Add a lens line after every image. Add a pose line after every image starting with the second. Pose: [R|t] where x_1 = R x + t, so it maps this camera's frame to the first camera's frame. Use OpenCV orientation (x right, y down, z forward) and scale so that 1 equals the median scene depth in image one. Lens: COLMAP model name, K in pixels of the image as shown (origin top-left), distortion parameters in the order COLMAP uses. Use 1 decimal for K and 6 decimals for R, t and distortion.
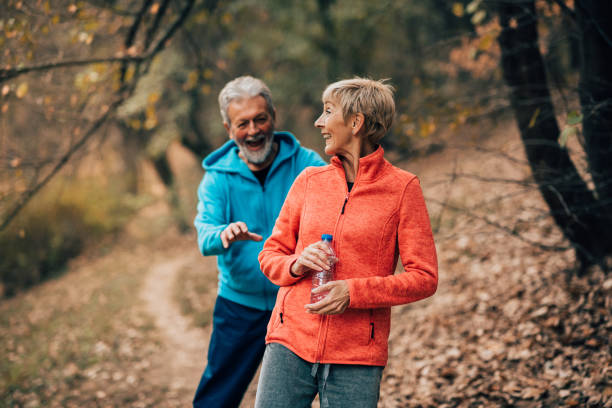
lens RADIAL K [[811.3, 0, 306.2], [0, 811.3, 200.9], [0, 0, 1]] dist [-0.216439, 0.000000]
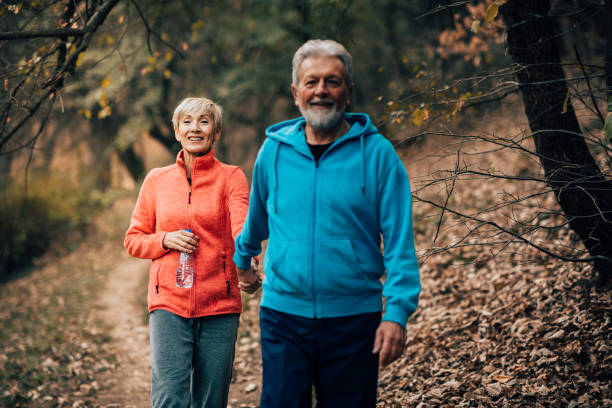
lens RADIAL K [[811.3, 0, 305.1], [0, 811.3, 207.4], [0, 0, 1]] dist [-0.216439, 0.000000]
pose [[0.999602, -0.001276, 0.028189, 0.006326], [0.000780, 0.999844, 0.017631, -0.006872], [-0.028207, -0.017602, 0.999447, 0.143886]]
